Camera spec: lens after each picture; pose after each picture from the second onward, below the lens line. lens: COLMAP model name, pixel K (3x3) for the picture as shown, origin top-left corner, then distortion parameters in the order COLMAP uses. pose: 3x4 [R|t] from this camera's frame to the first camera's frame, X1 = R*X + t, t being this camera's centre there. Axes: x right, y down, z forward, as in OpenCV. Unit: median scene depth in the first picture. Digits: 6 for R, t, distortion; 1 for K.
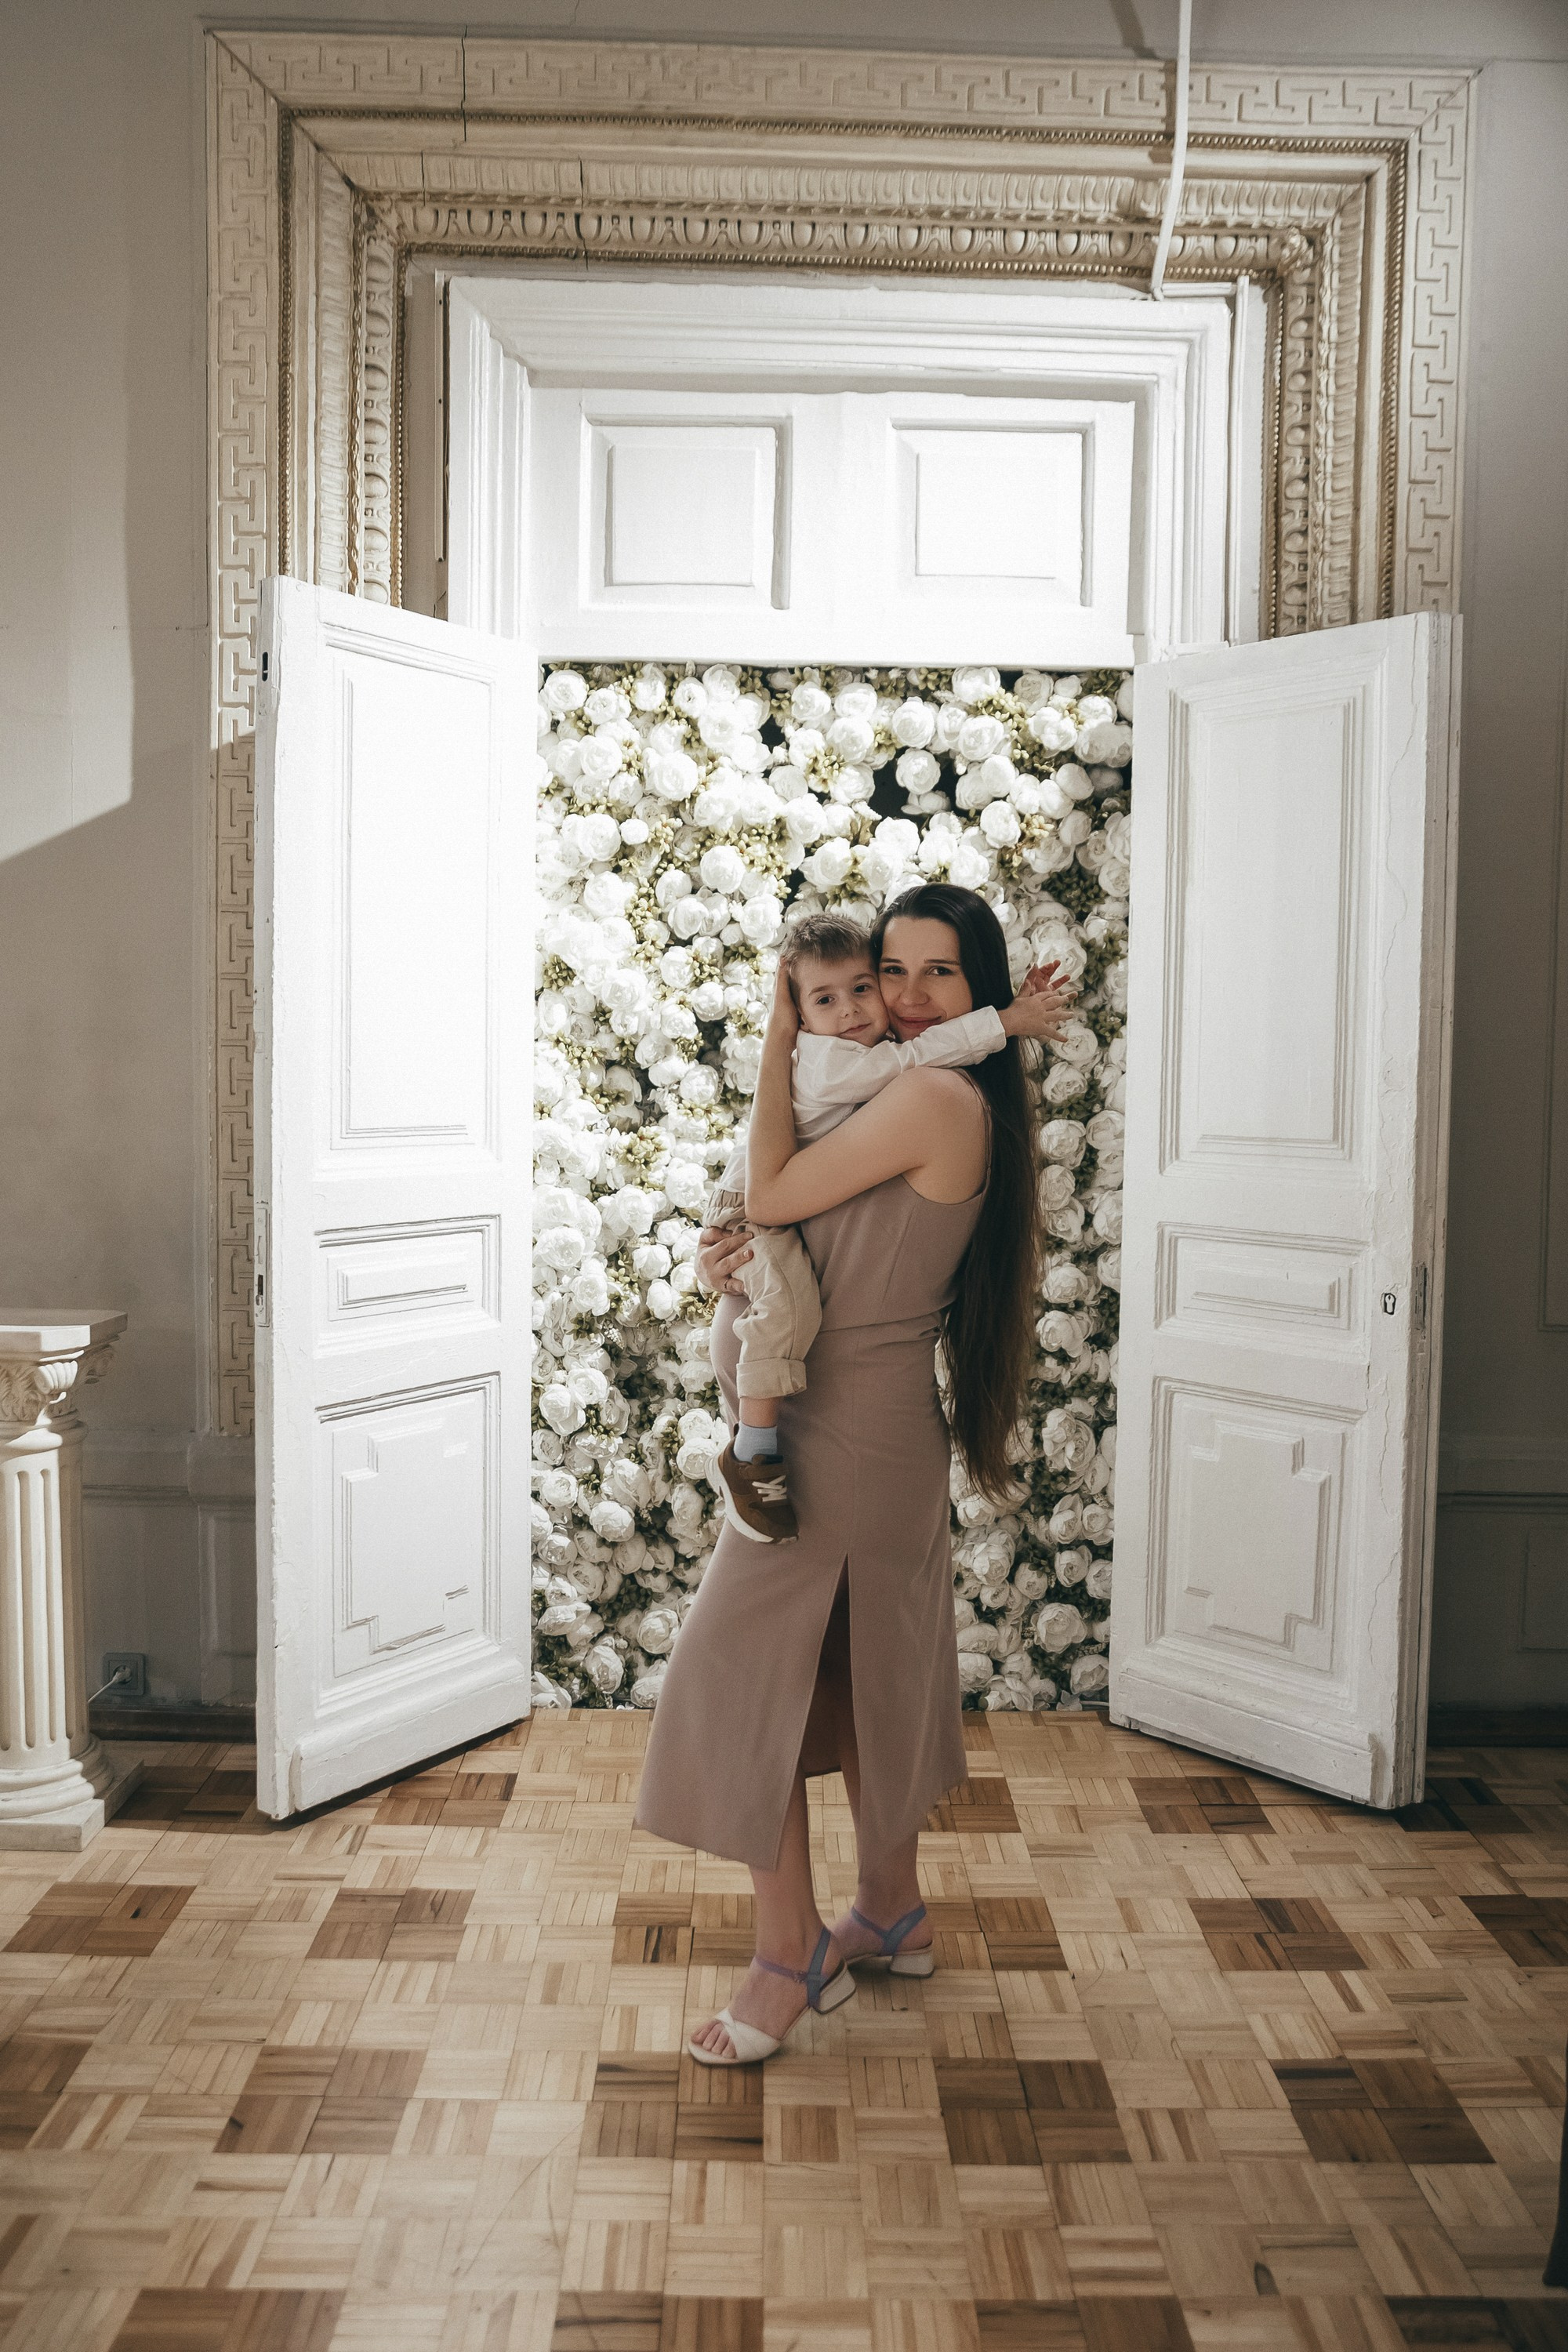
lens RADIAL K [[1732.1, 0, 784.0], [0, 1732.1, 1176.0], [0, 0, 1]] dist [-0.070217, 0.063336]
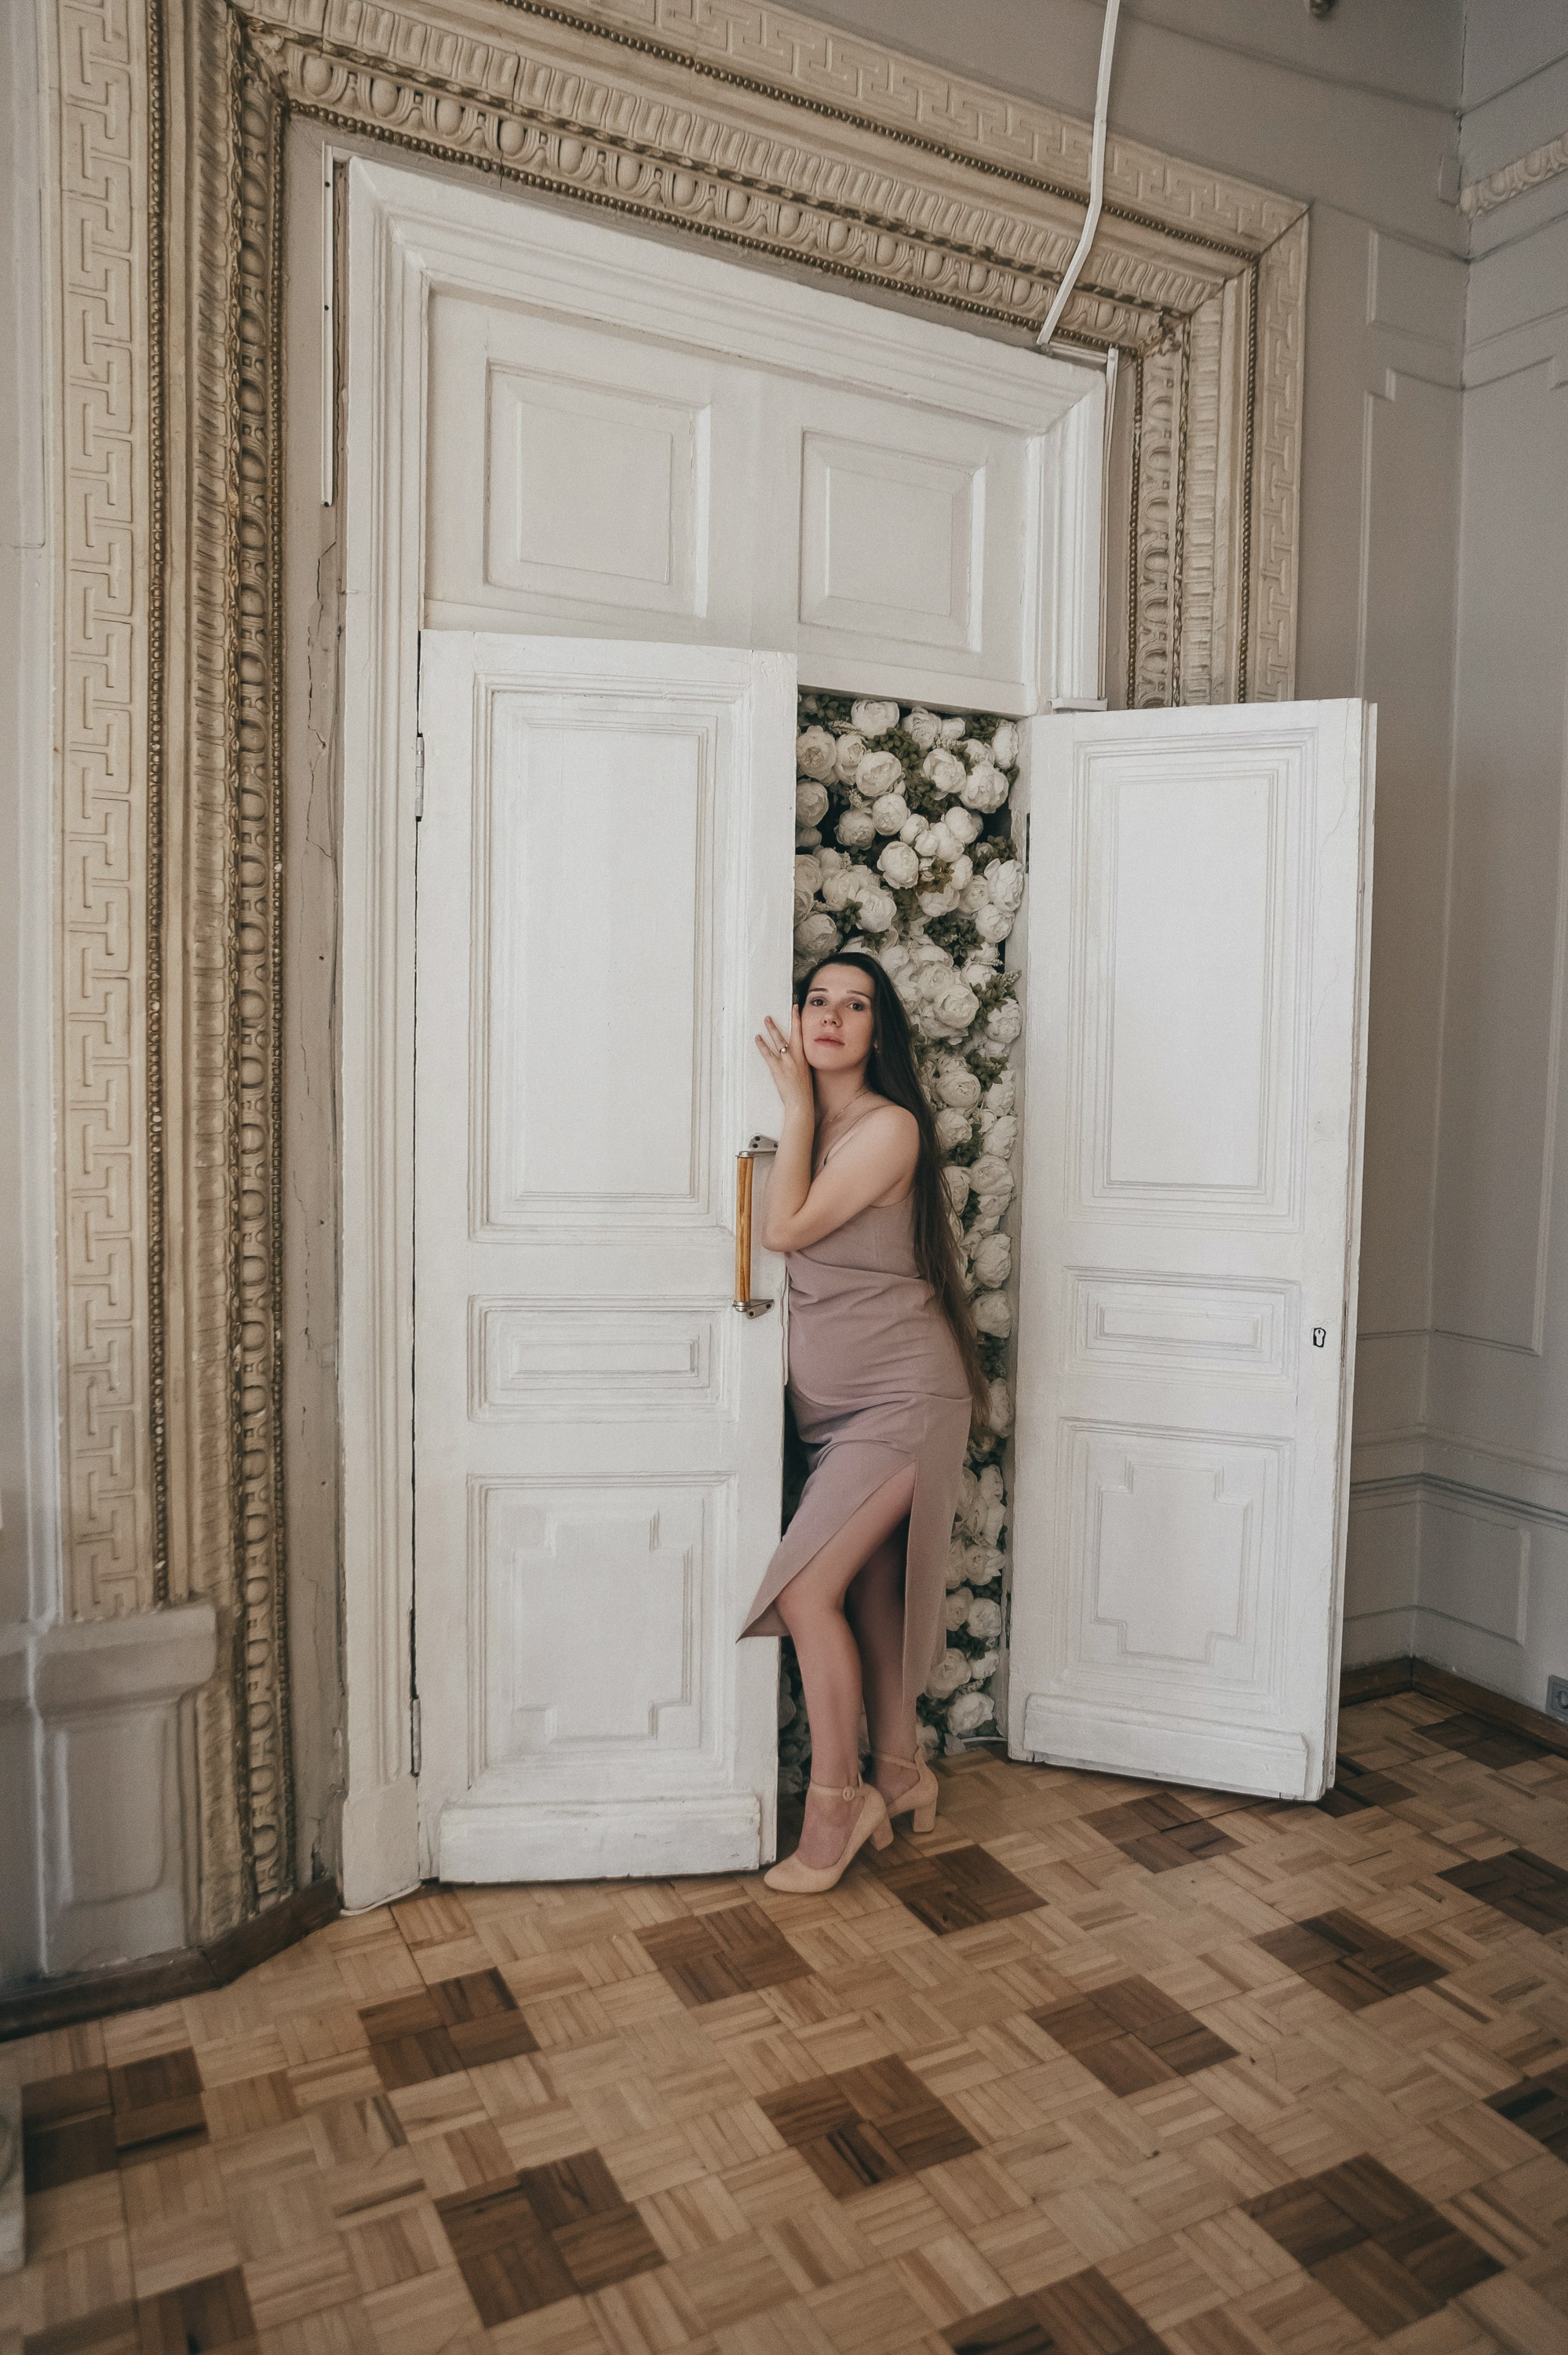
lens RADIAL K [[1590.4, 0, 783.5], [0, 1590.4, 1155.8], [0, 0, 1]] dist [-0.070082, 0.059217]
pose [[0.892224, -0.028902, 0.450667, -0.353985], [0.026101, 0.999582, 0.012432, -0.055001], [-0.450838, 0.000671, 0.892606, 0.243332]]
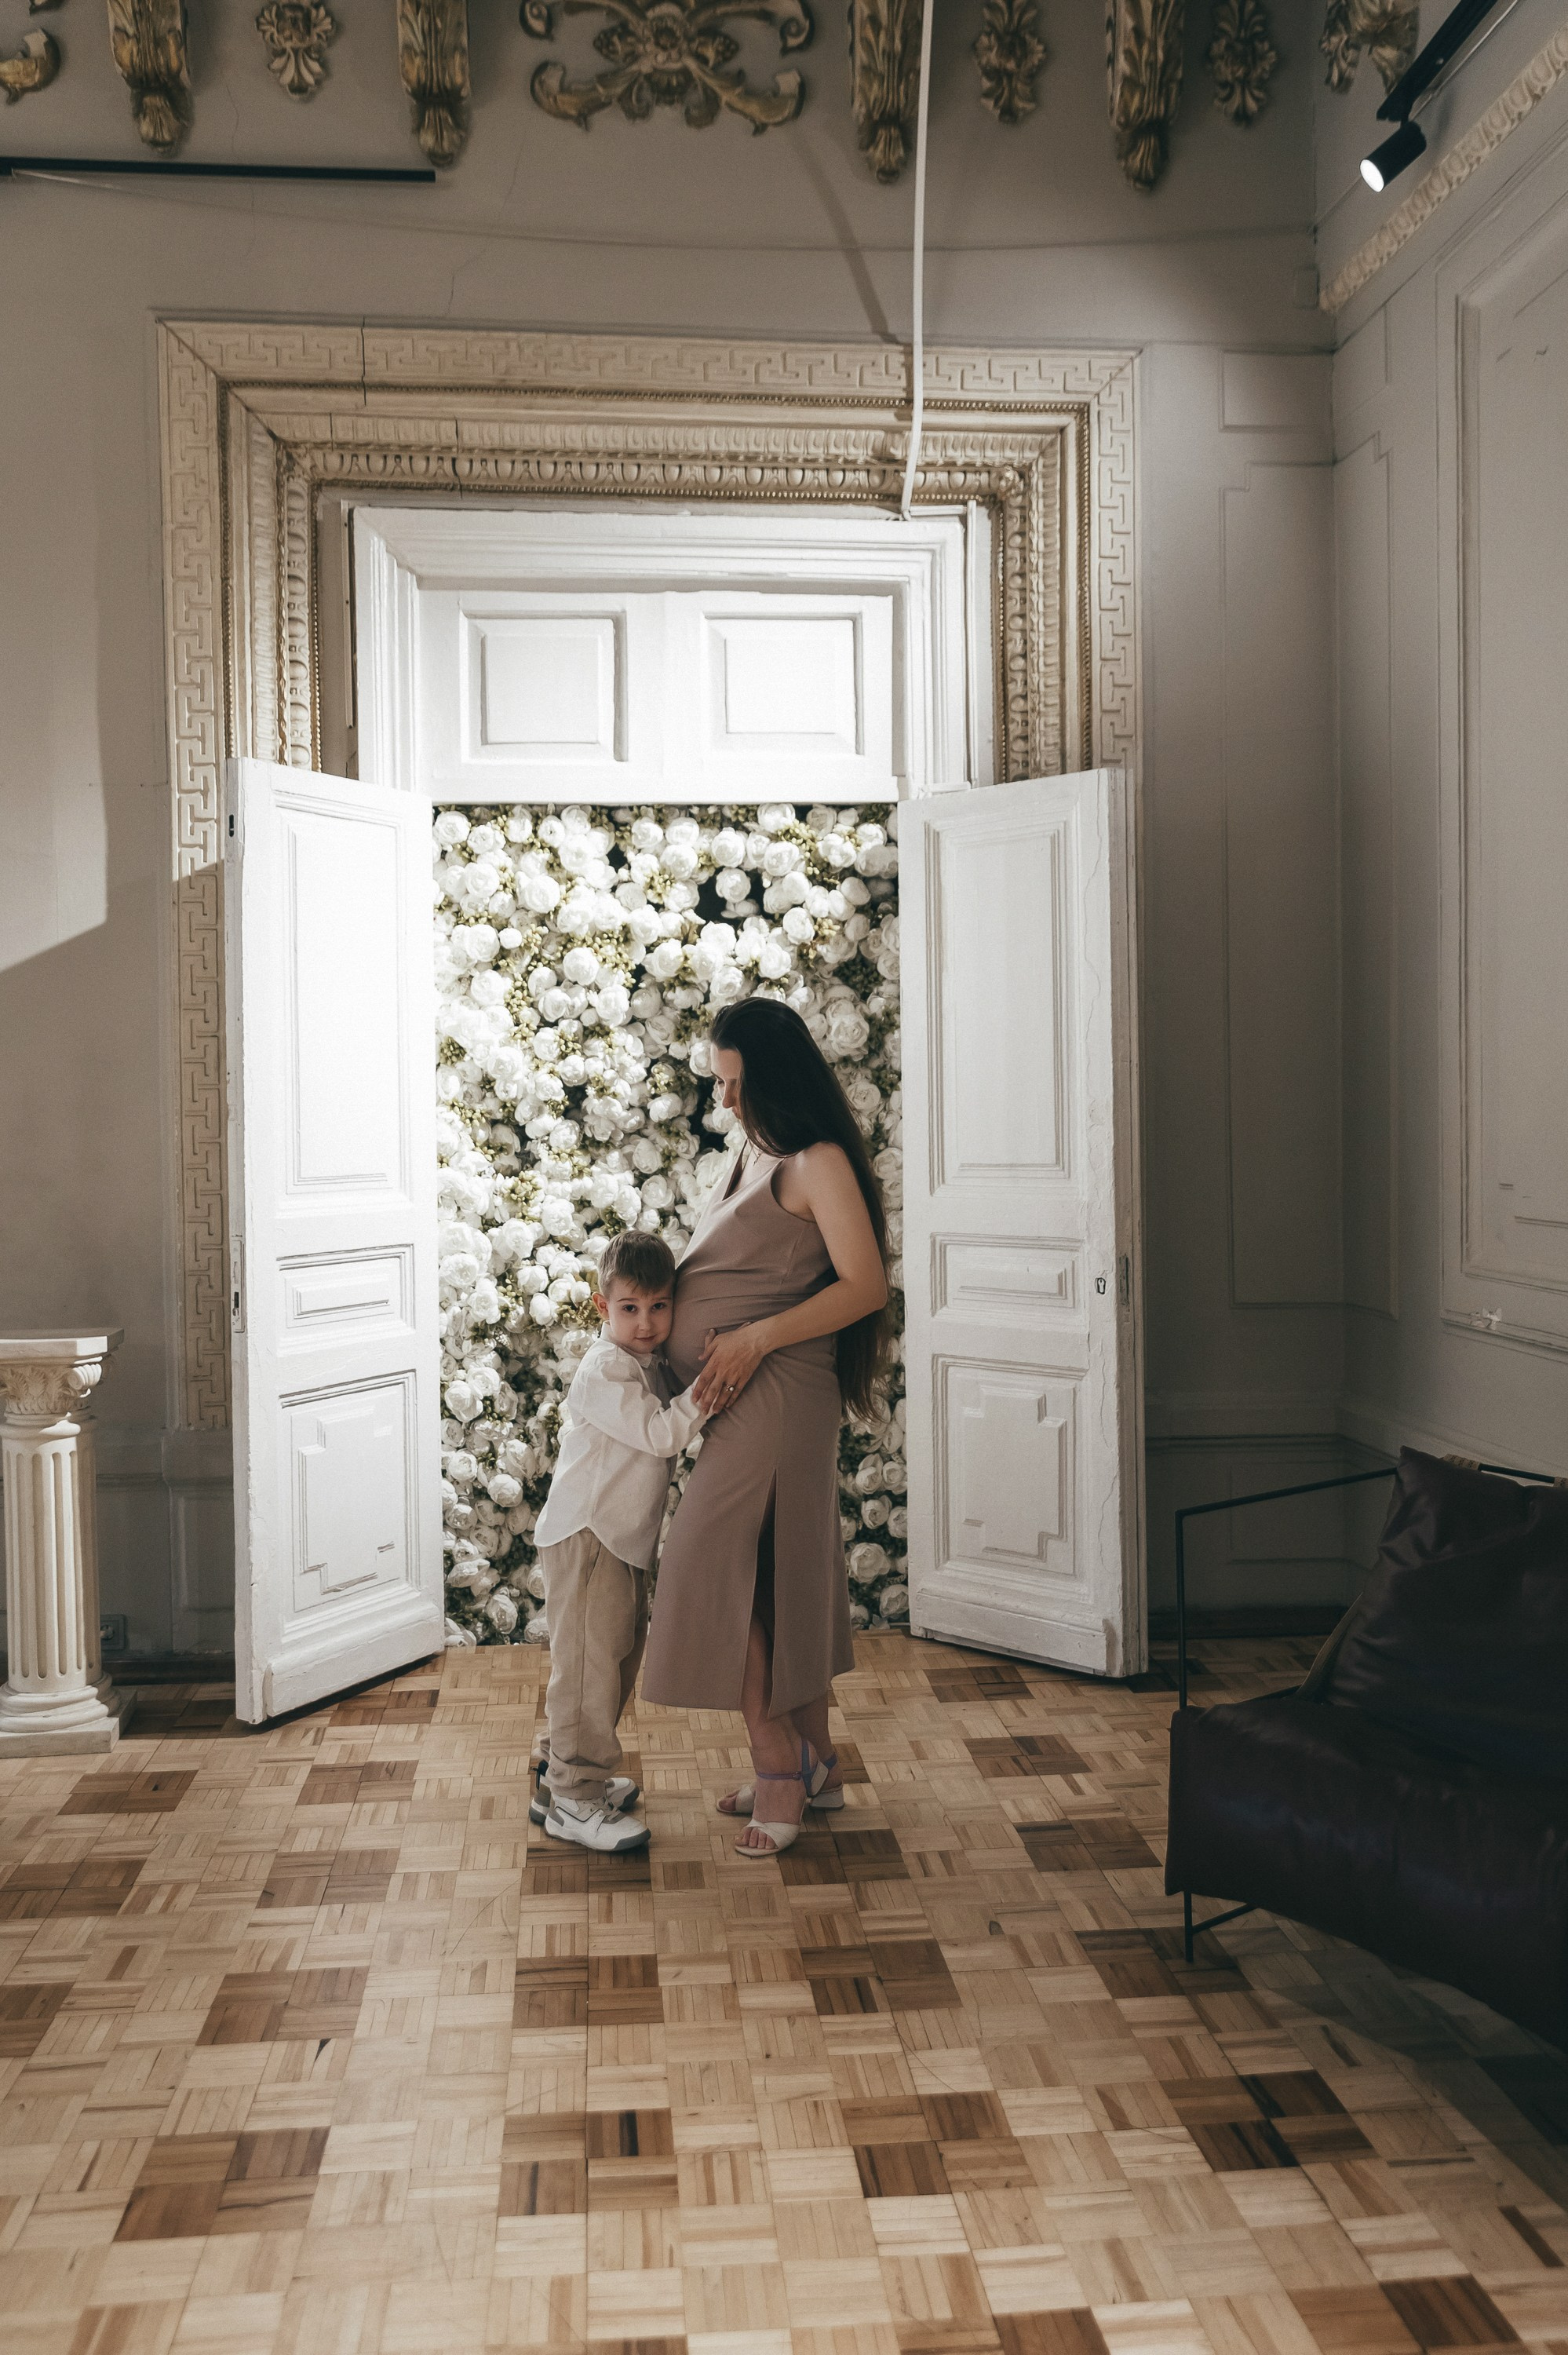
lens RADIAL K [[1806.4, 0, 745.5], [0, 1806.4, 1152.7], [0, 0, 1]] dist [-0.007906, 0.001697]
pose [[0.996972, -0.029351, 0.072013, -0.015491], [0.032637, 0.998459, -0.044890, 0.023136], [-0.070584, 0.047104, 0.996393, -0.333788]]
